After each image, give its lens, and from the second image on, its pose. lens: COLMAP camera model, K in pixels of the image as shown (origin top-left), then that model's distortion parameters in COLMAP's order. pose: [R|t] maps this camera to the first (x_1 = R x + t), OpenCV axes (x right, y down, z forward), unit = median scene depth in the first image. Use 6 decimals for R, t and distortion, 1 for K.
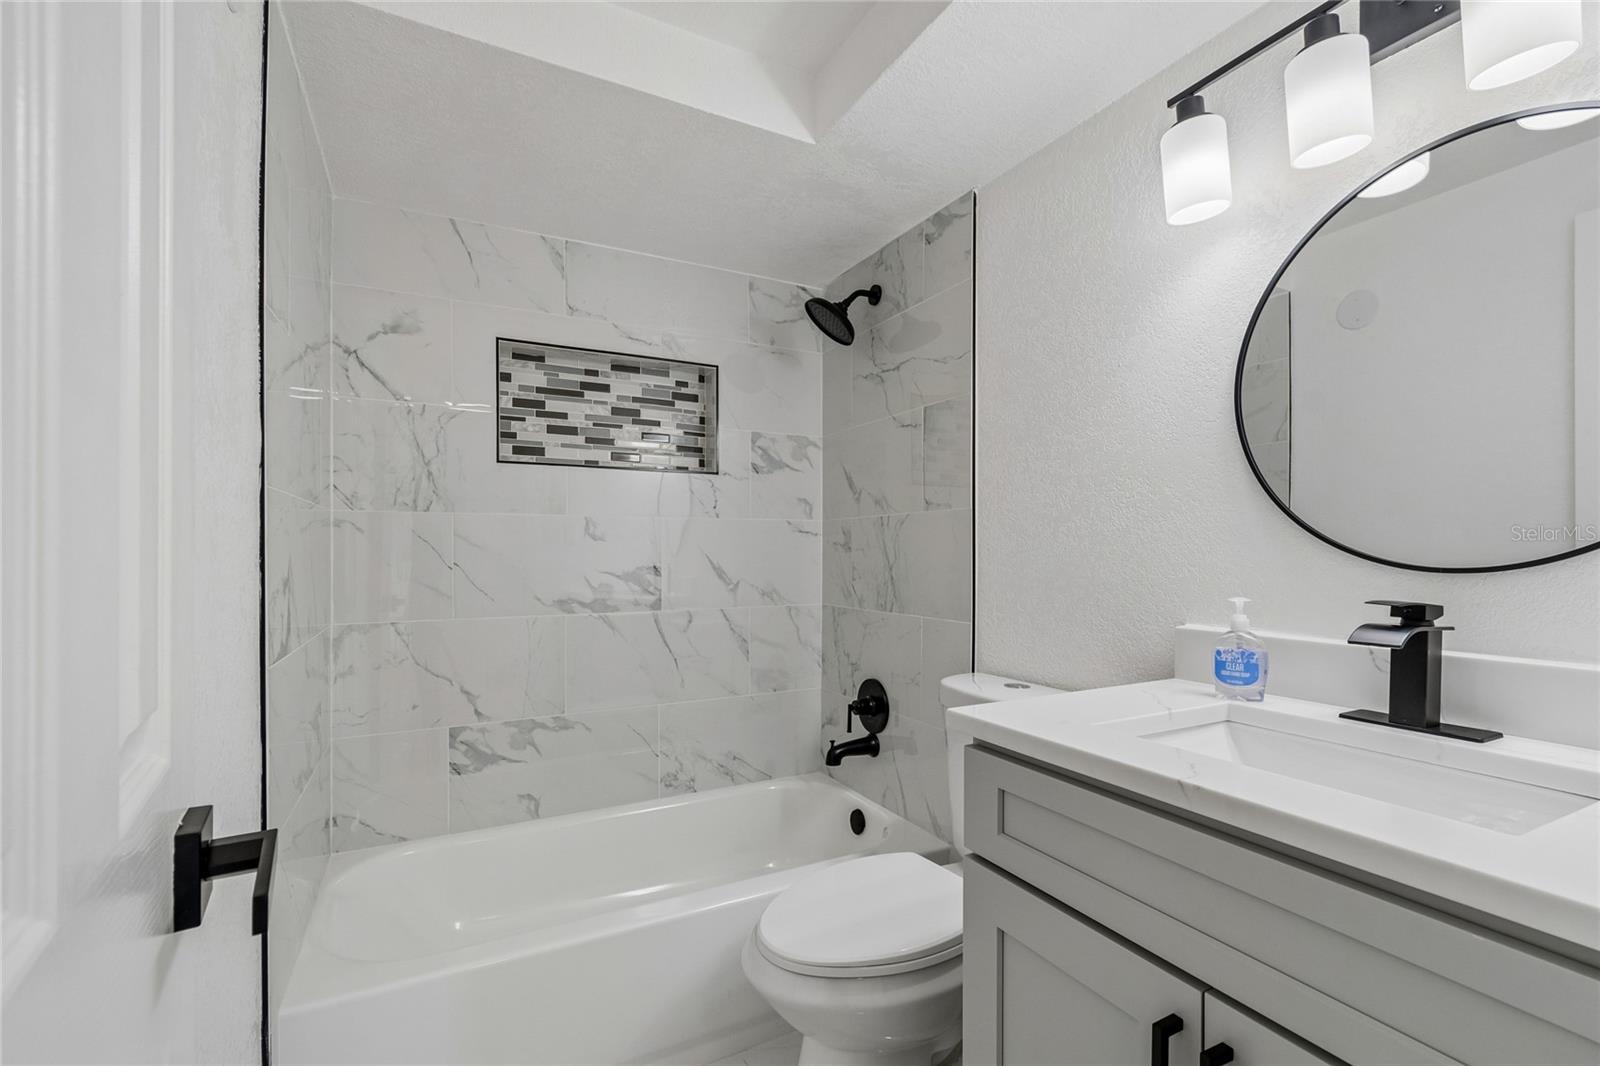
lens RADIAL K [[712.6, 0, 820.6], [0, 712.6, 550.4], [0, 0, 1]] dist [0.000801, 0.000206]
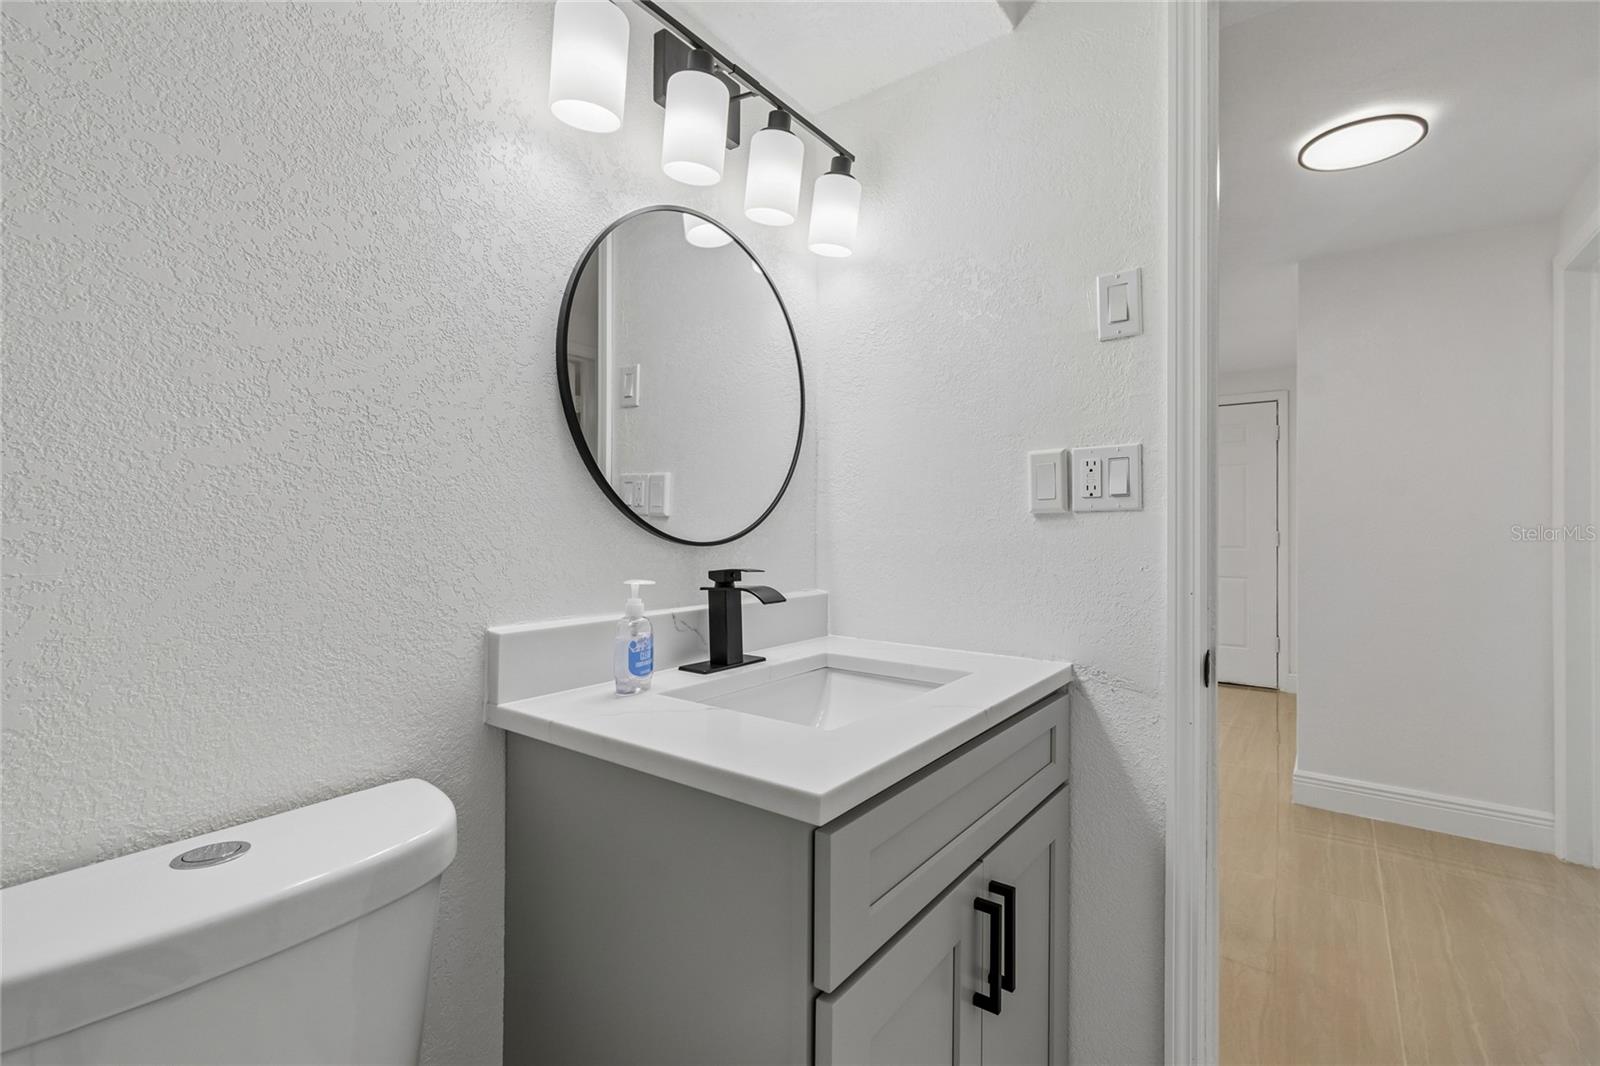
lens RADIAL K [[721.6, 0, 806.5], [0, 721.6, 529.0], [0, 0, 1]] dist [0.000821, 0.000031]
pose [[-0.417882, 0.000180, 0.908501, -0.186802], [-0.006939, 0.999970, -0.003390, 0.000584], [-0.908475, -0.007720, -0.417868, 0.629365]]
